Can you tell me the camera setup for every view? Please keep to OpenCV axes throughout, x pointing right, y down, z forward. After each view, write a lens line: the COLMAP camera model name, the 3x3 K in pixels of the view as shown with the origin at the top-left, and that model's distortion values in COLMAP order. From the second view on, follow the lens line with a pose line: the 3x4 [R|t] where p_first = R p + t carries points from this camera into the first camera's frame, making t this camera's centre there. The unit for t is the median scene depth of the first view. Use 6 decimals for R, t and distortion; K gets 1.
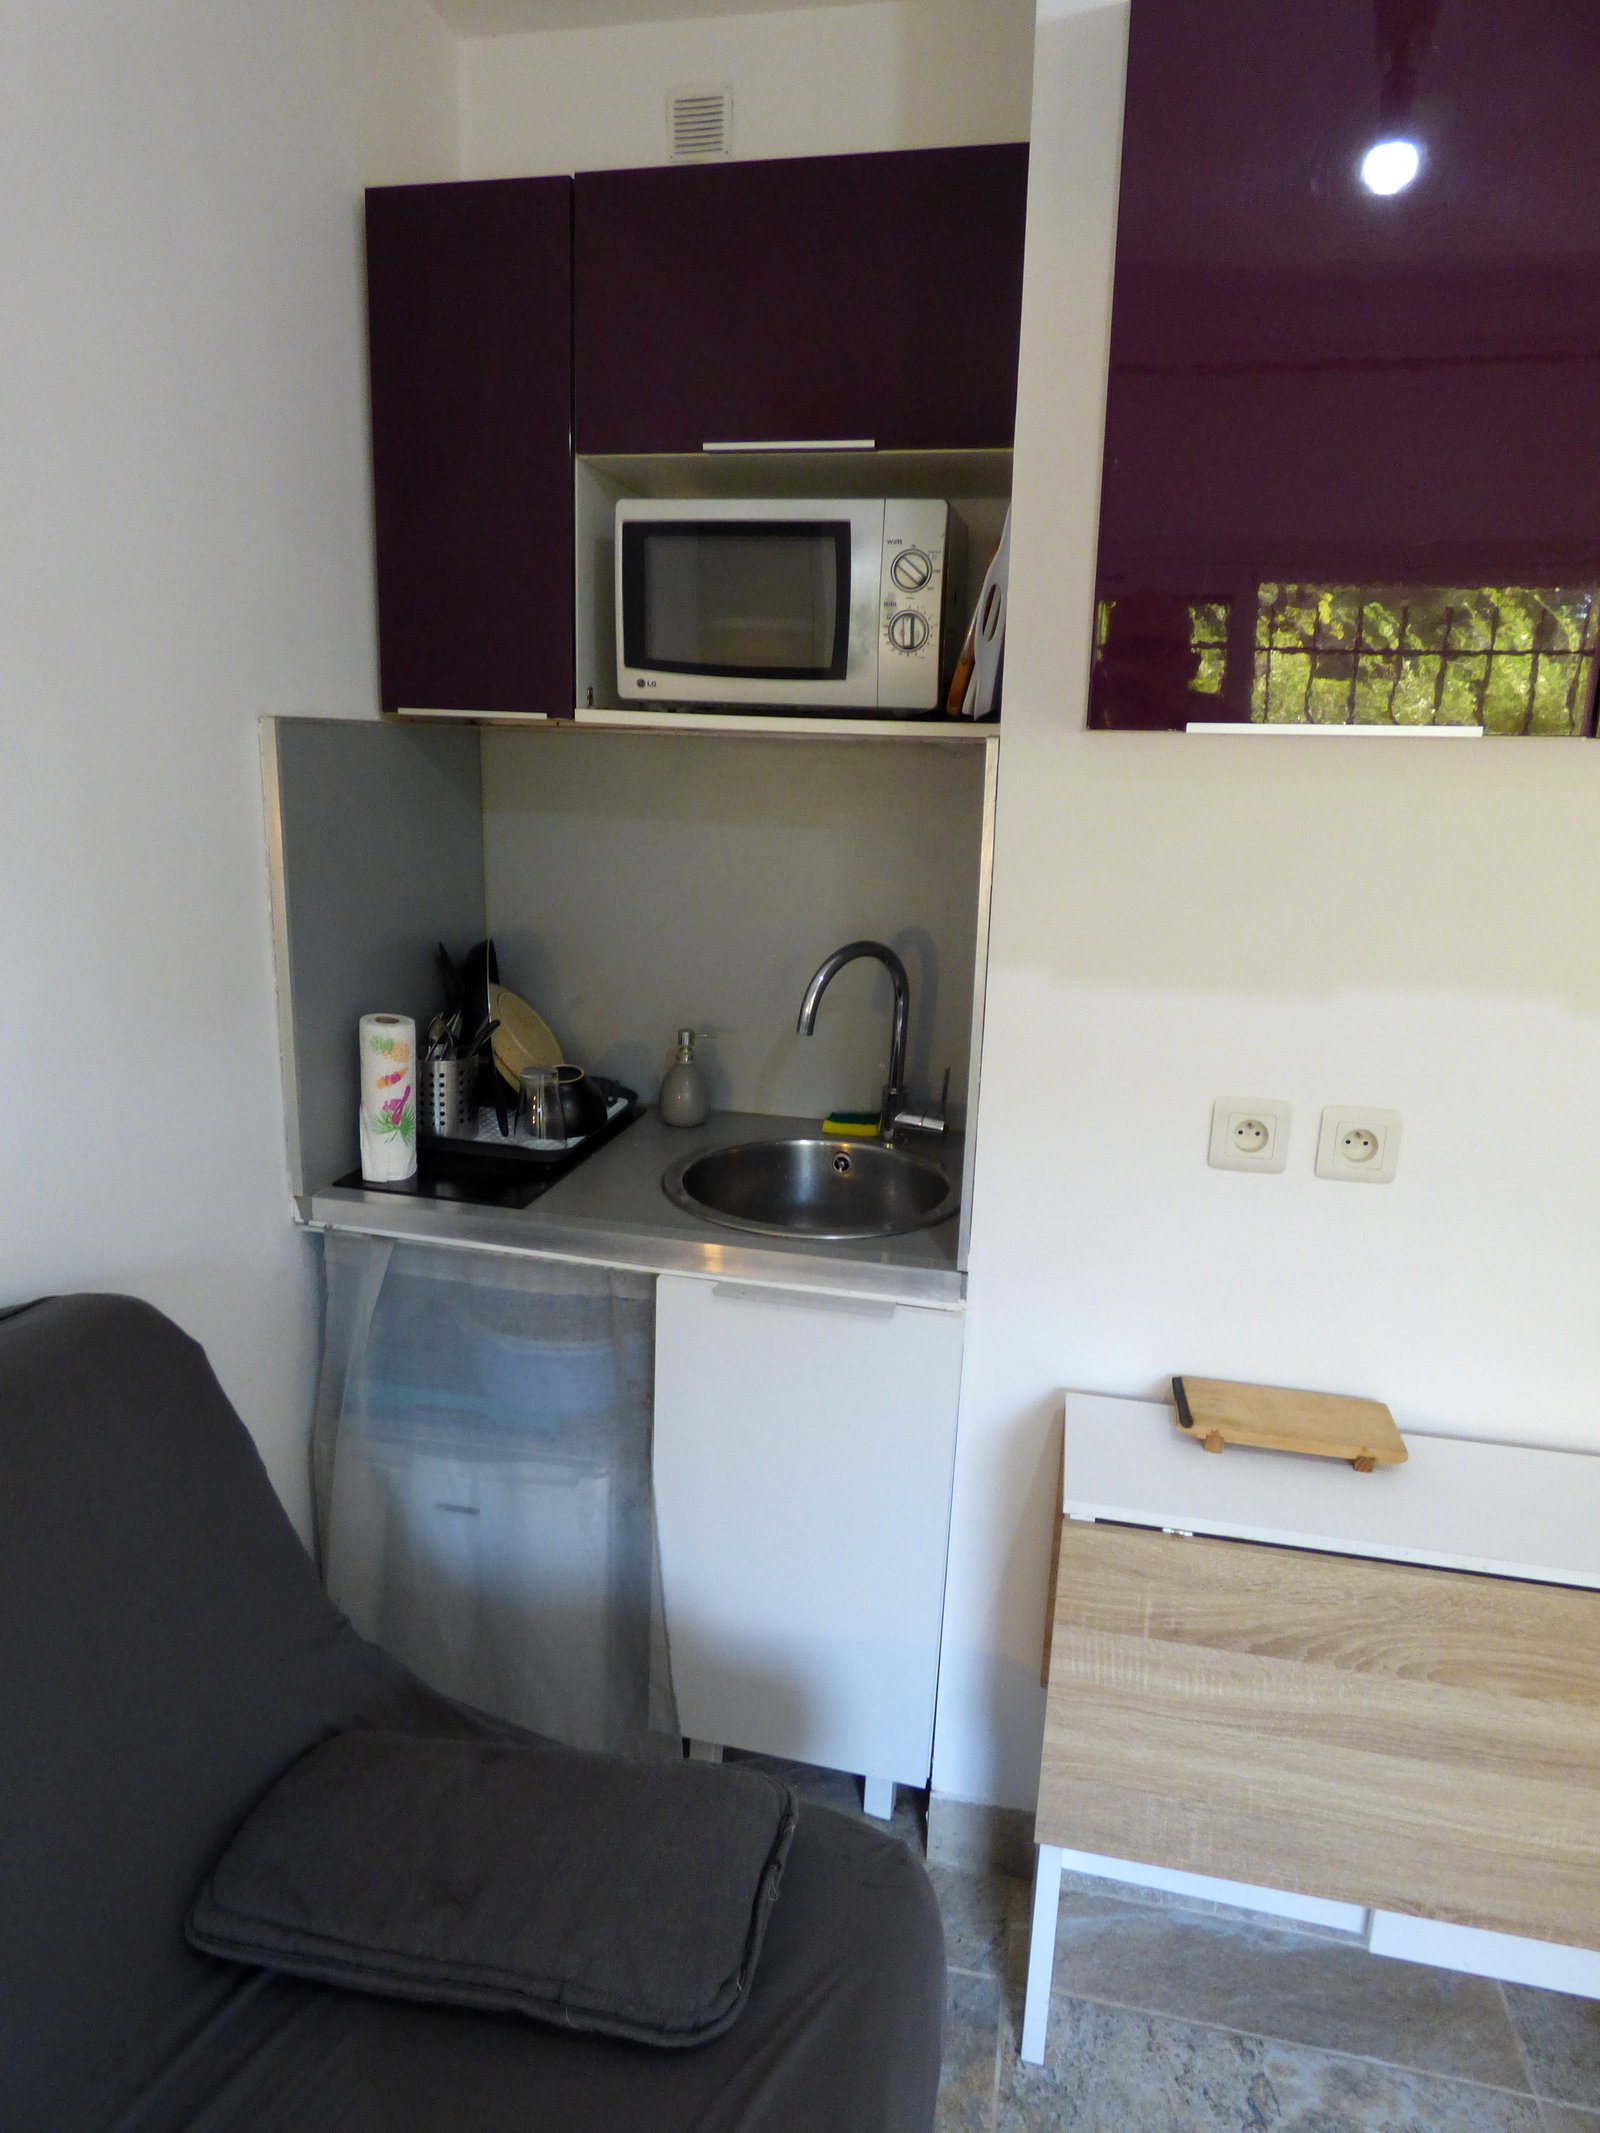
lens RADIAL K [[1335.0, 0, 759.4], [0, 1335.0, 1063.5], [0, 0, 1]] dist [-0.006204, 0.002270]
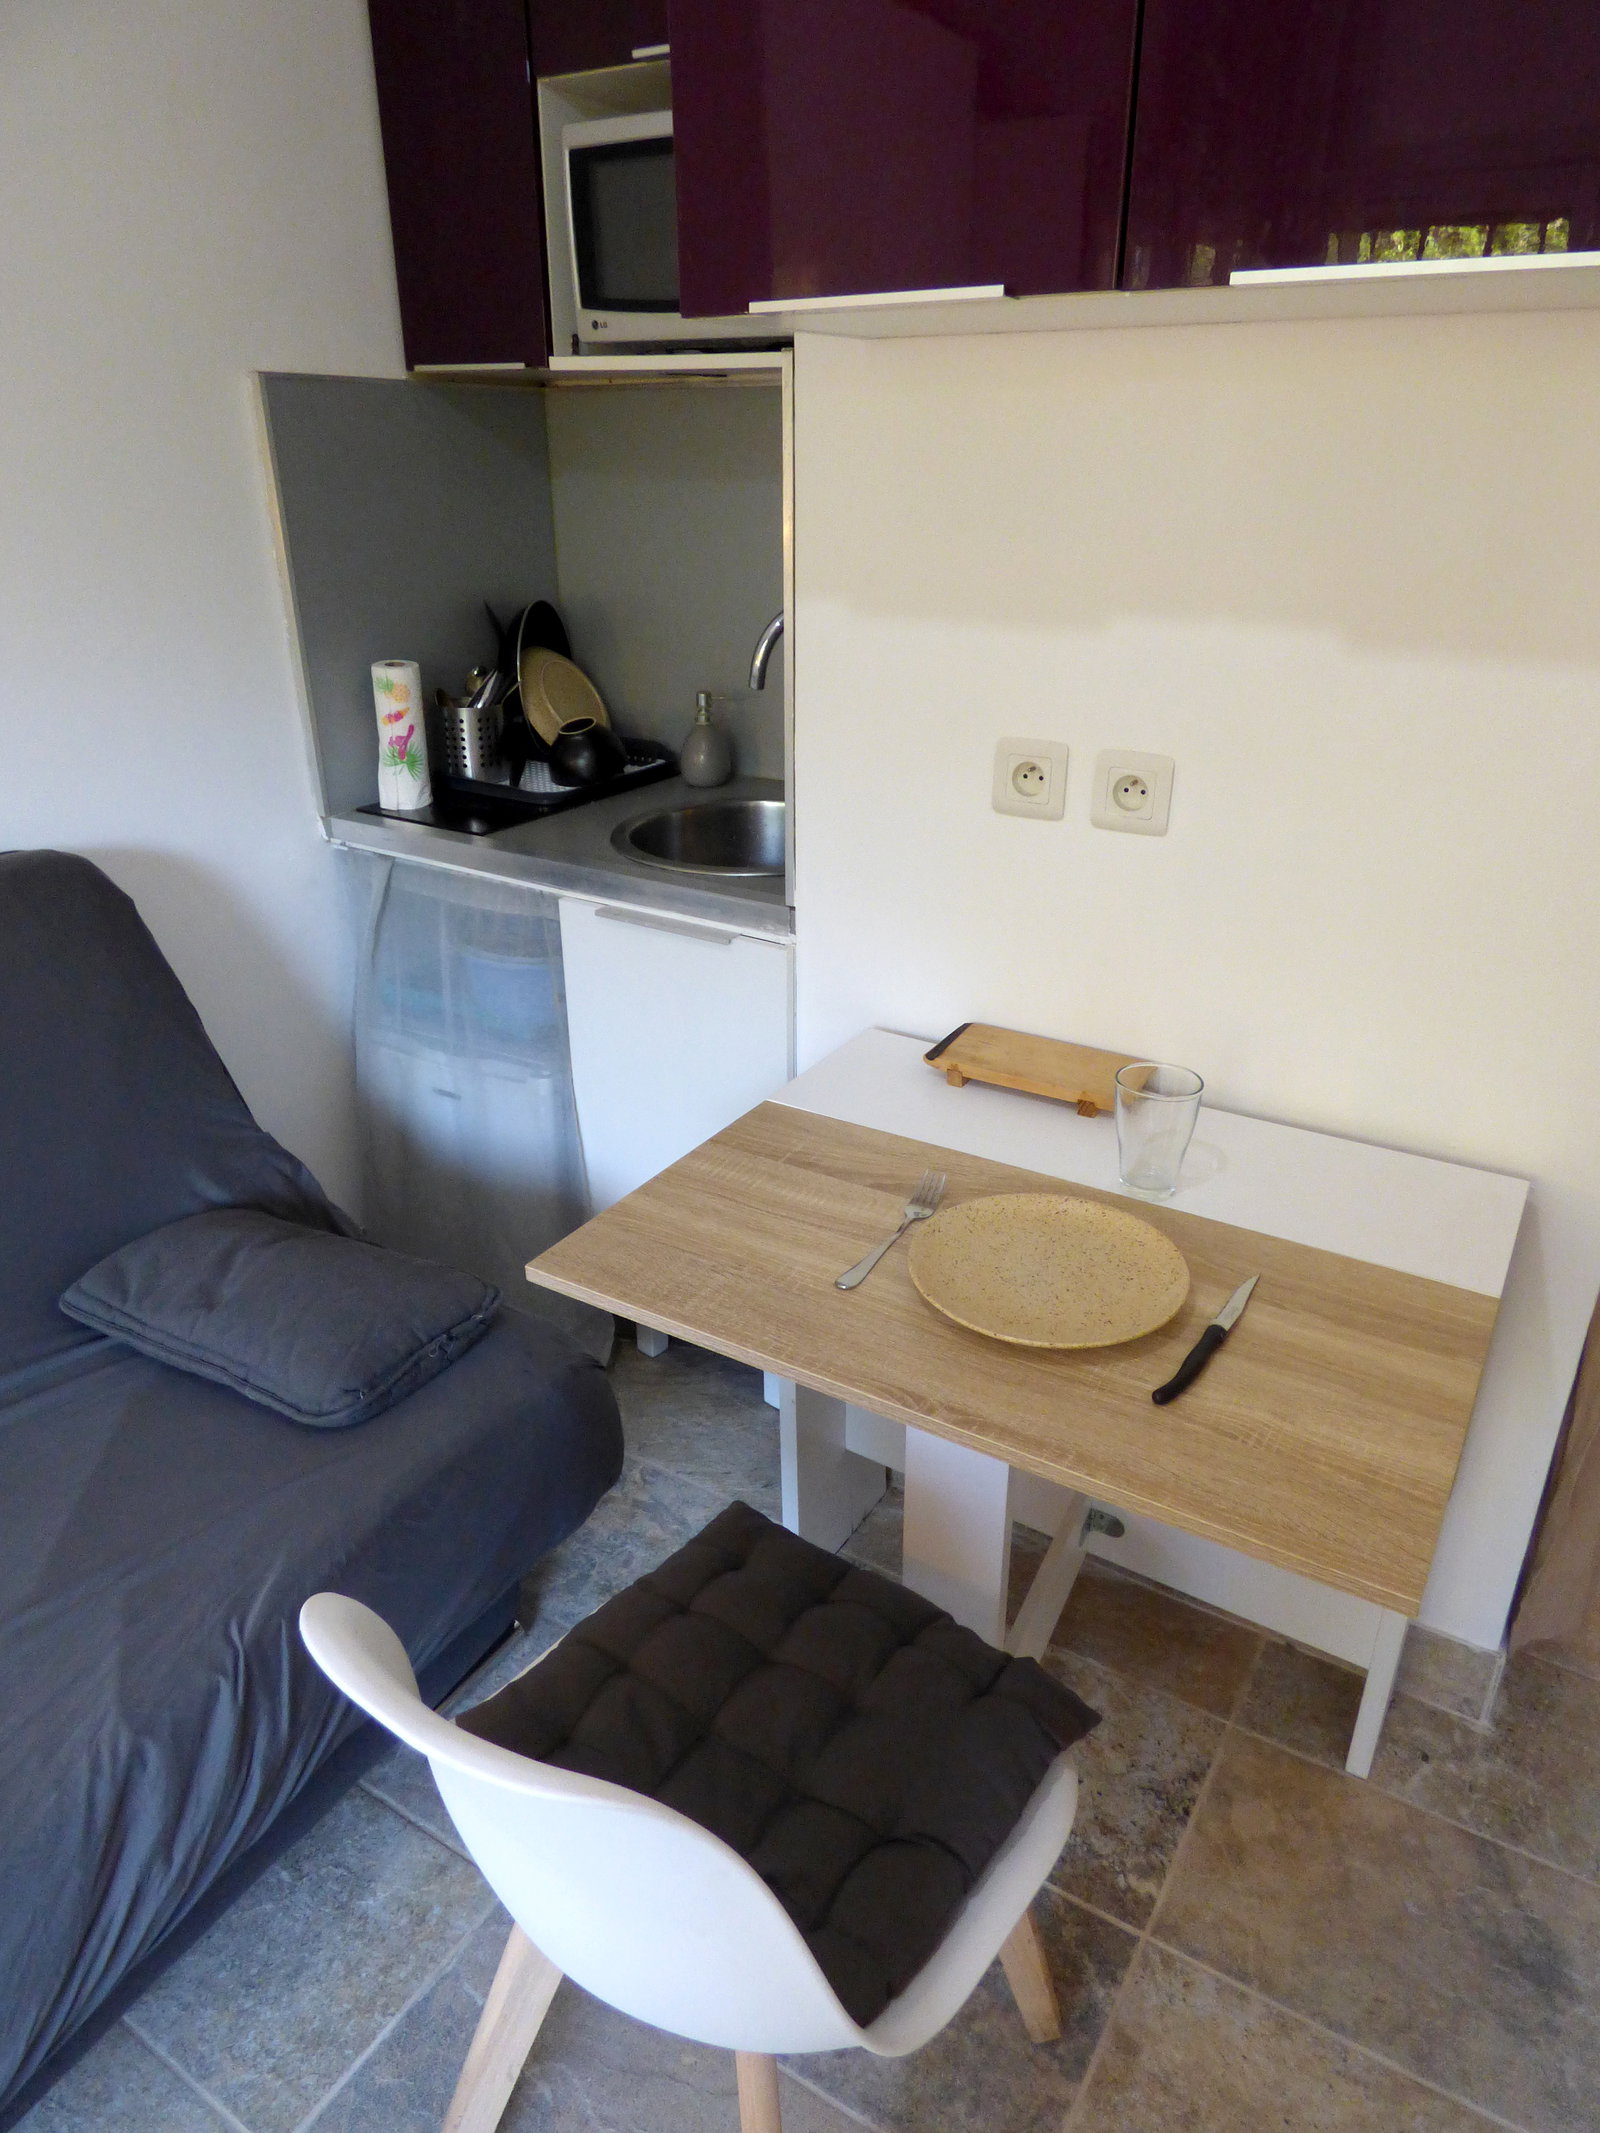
lens RADIAL K [[1352.6, 0, 799.1], [0, 1352.6, 1083.6], [0, 0, 1]] dist [-0.018199, 0.004948]
pose [[0.947751, 0.112626, -0.298468, 0.459687], [-0.051234, 0.977198, 0.206055, 0.067009], [0.314870, -0.179997, 0.931911, -0.017549]]
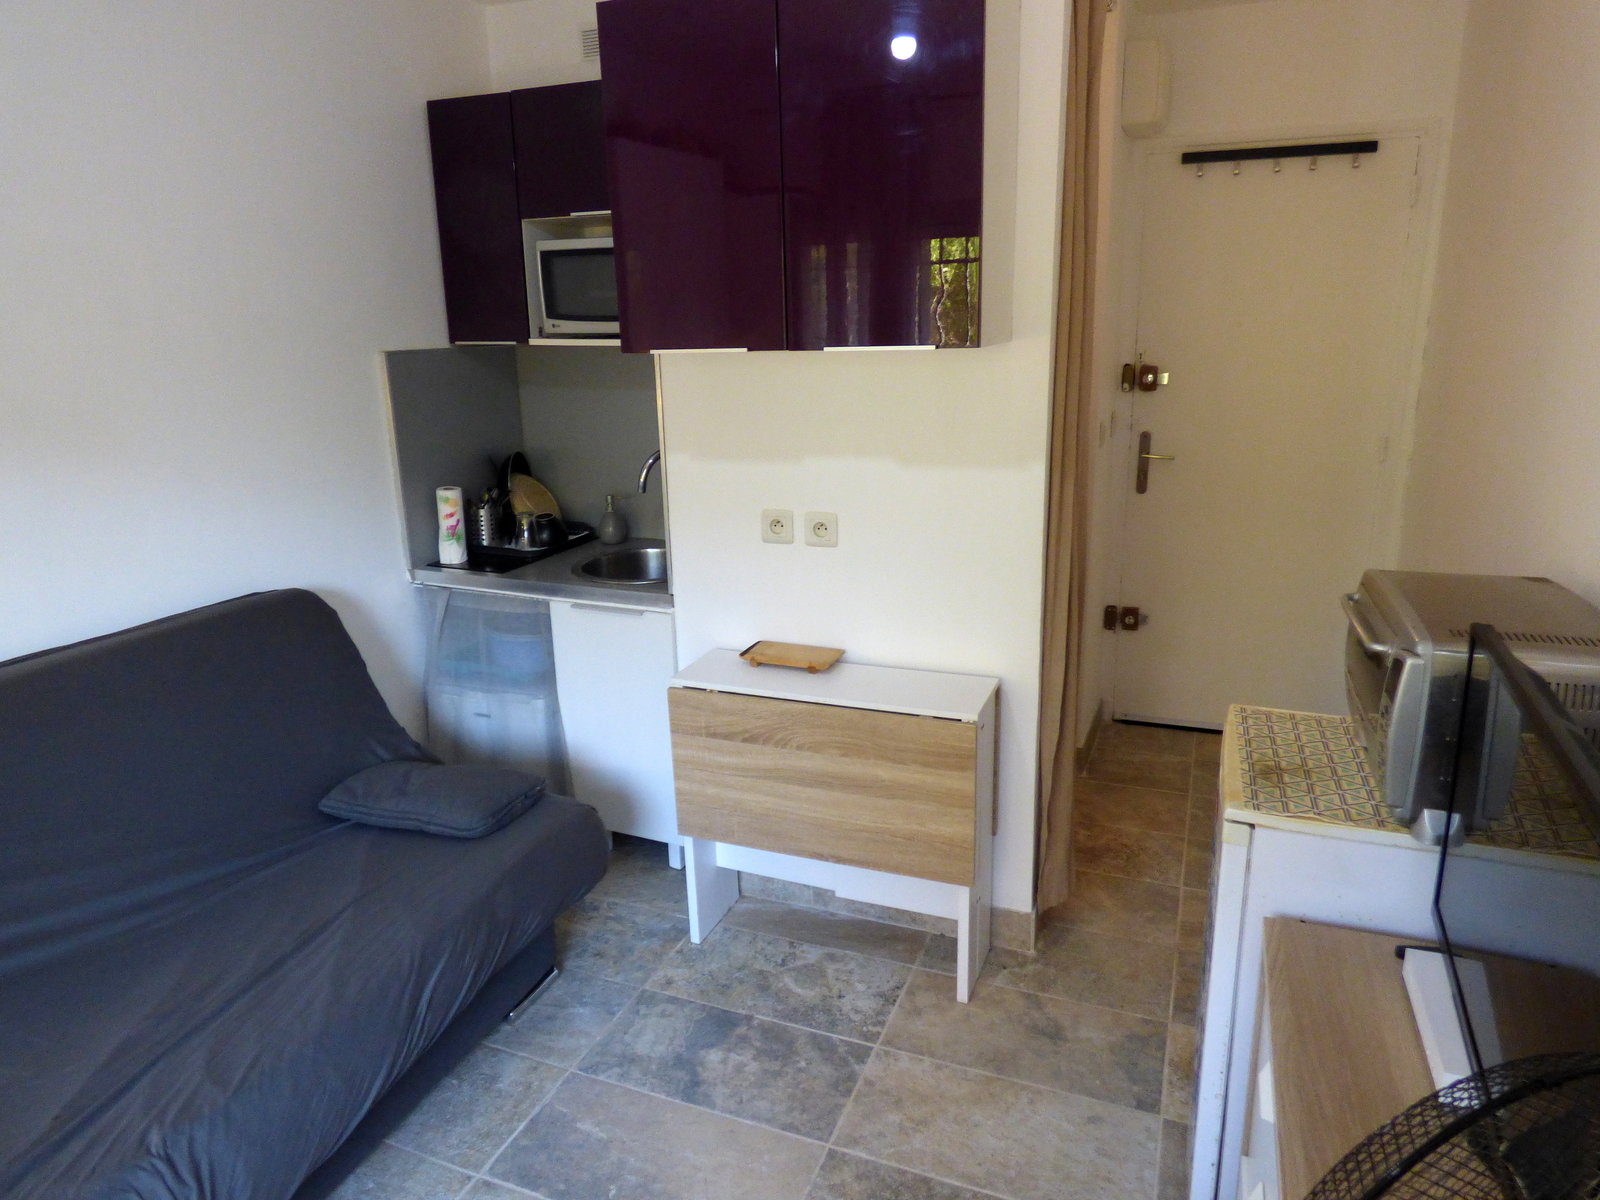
lens RADIAL K [[1001.4, 0, 800.0], [0, 1001.4, 600.0], [0, 0, 1]] dist [-0.006204, 0.002270]
pose [[0.987667, -0.002057, -0.156554, 0.577293], [0.007750, 0.999330, 0.035763, 0.101575], [0.156375, -0.036536, 0.987022, -0.552078]]
